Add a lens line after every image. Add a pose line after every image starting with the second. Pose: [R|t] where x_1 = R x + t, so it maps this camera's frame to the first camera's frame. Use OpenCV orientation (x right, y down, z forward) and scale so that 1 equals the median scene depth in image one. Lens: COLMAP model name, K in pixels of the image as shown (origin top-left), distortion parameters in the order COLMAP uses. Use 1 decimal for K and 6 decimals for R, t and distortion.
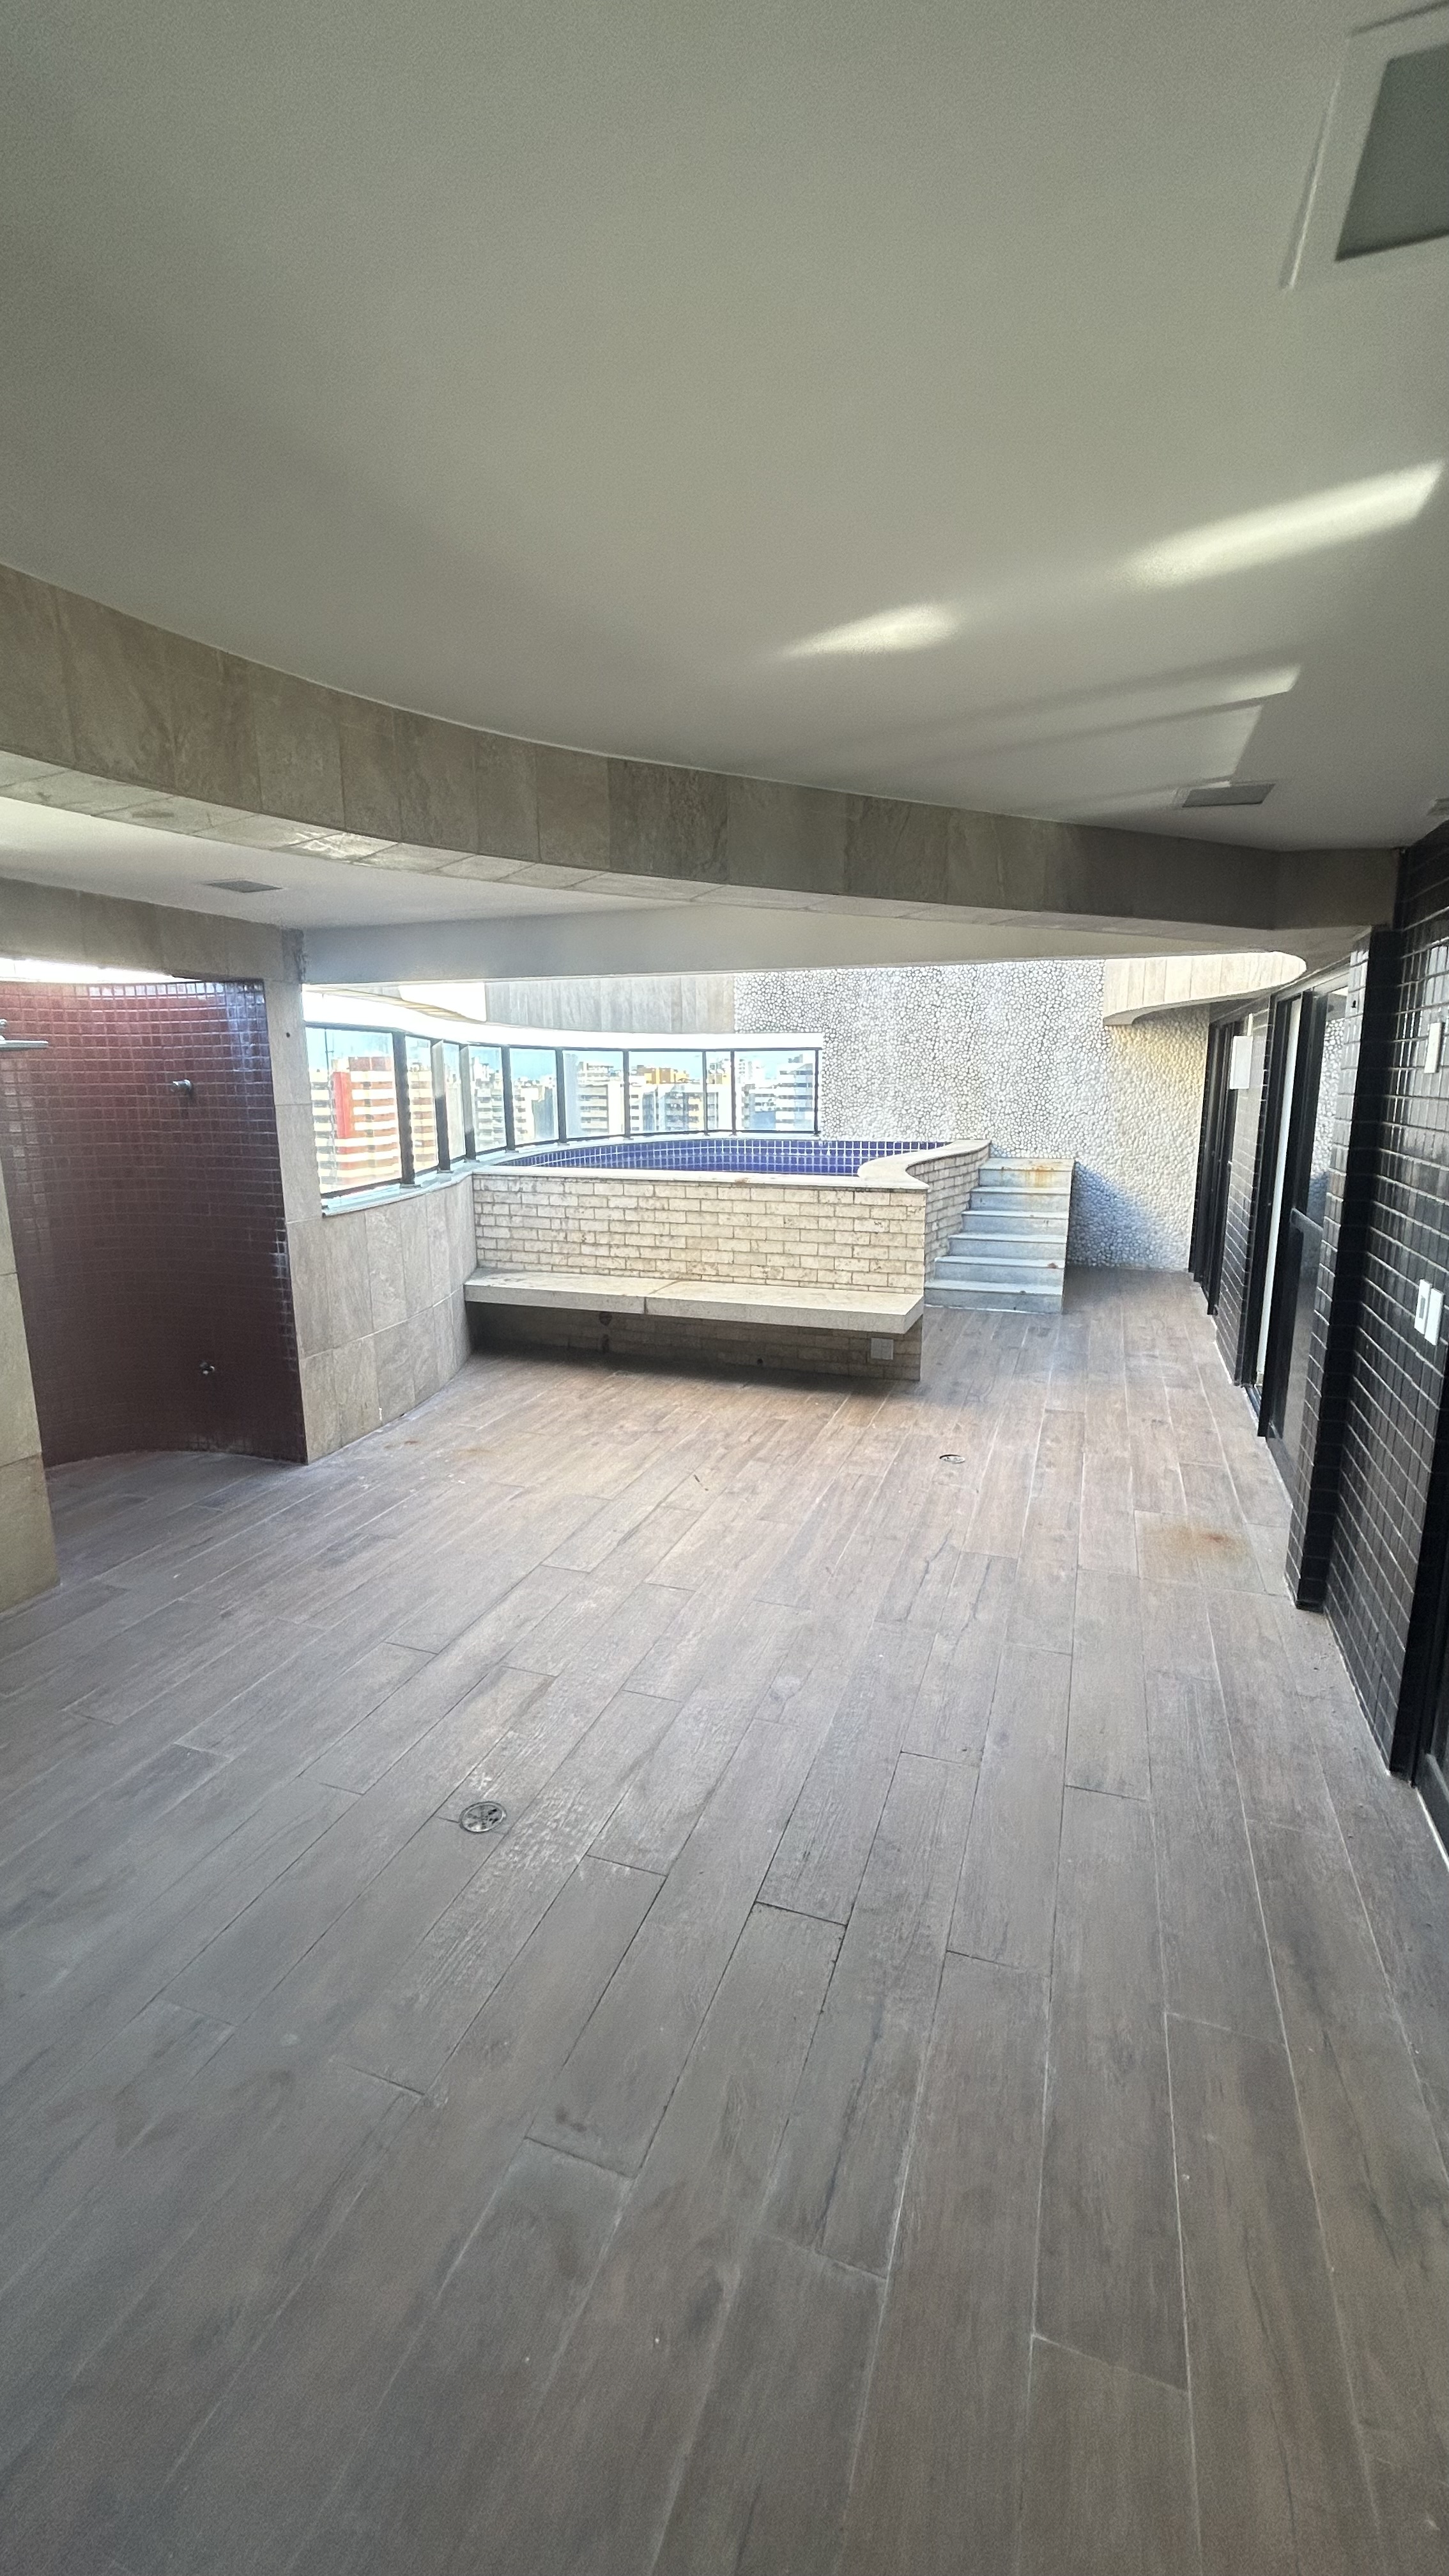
lens RADIAL K [[1044.3, 0, 721.3], [0, 1044.3, 1284.1], [0, 0, 1]] dist [0.003512, 0.001300]
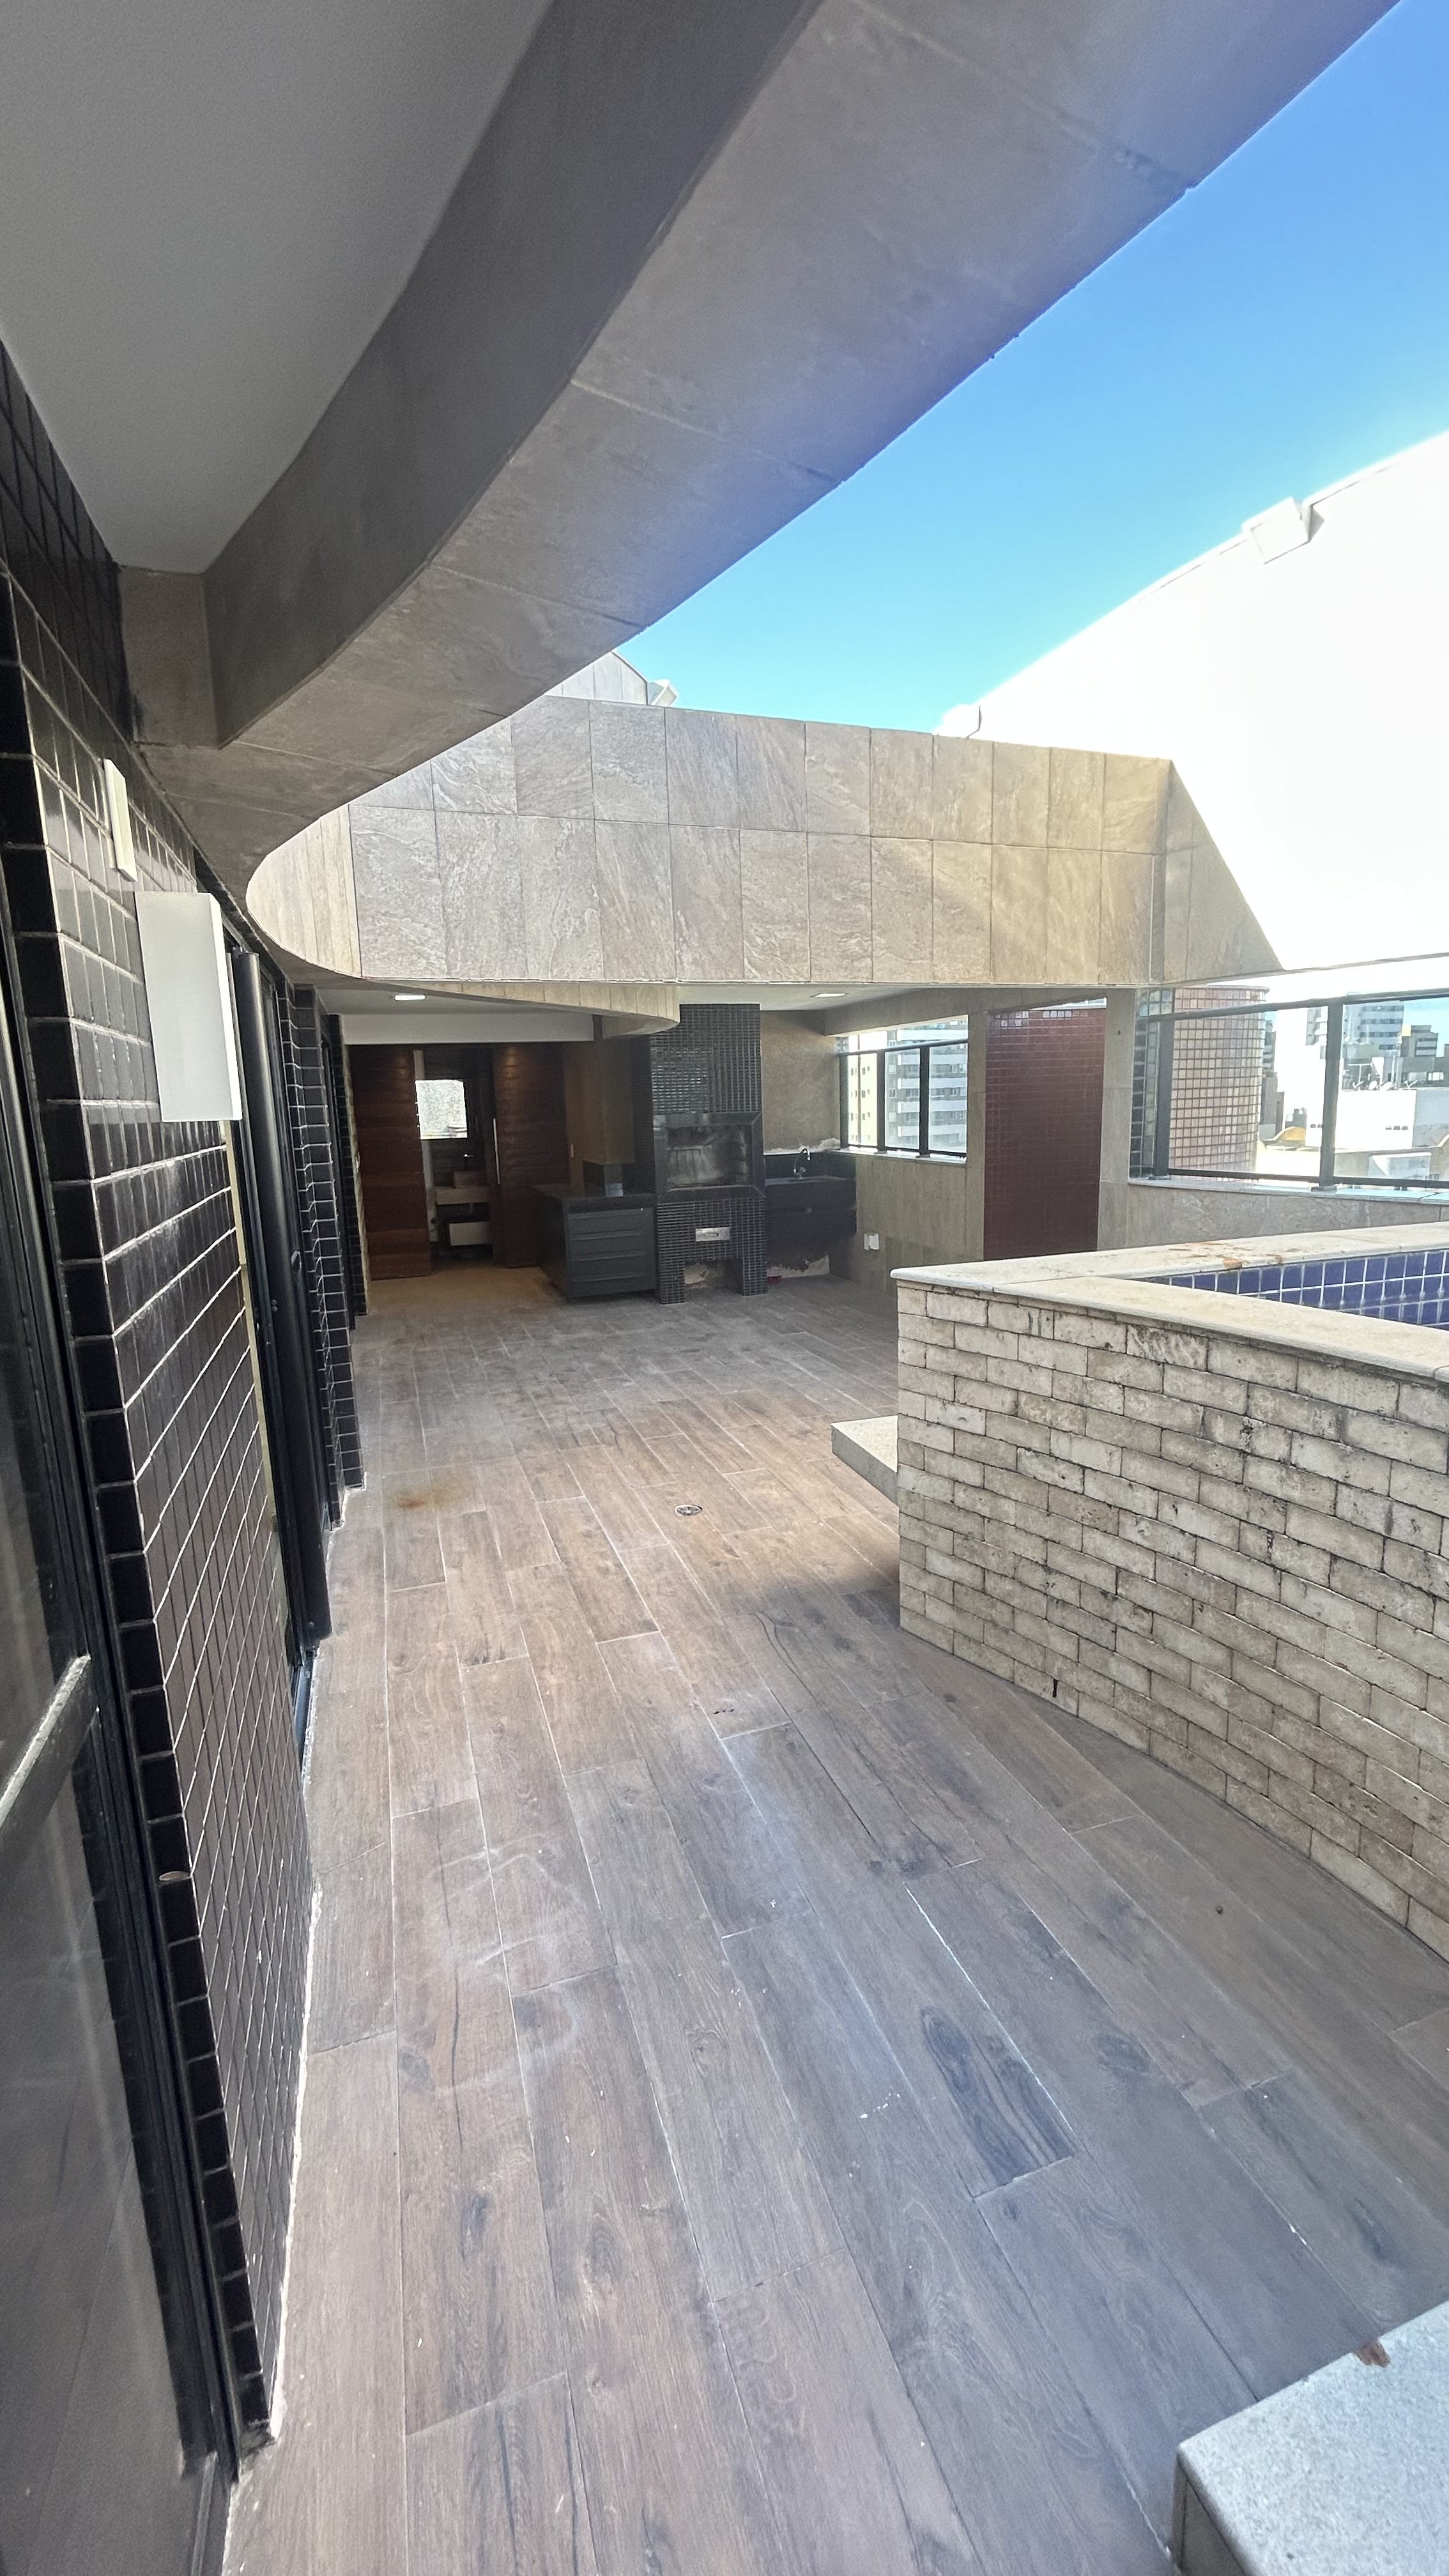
lens RADIAL K [[1044.3, 0, 723.5], [0, 1044.3, 1288.6], [0, 0, 1]] dist [0.003512, 0.001300]
pose [[-0.786016, 0.142833, -0.601479, 0.715233], [-0.088092, 0.937137, 0.337661, -0.314821], [0.611897, 0.318392, -0.724022, 1.628159]]
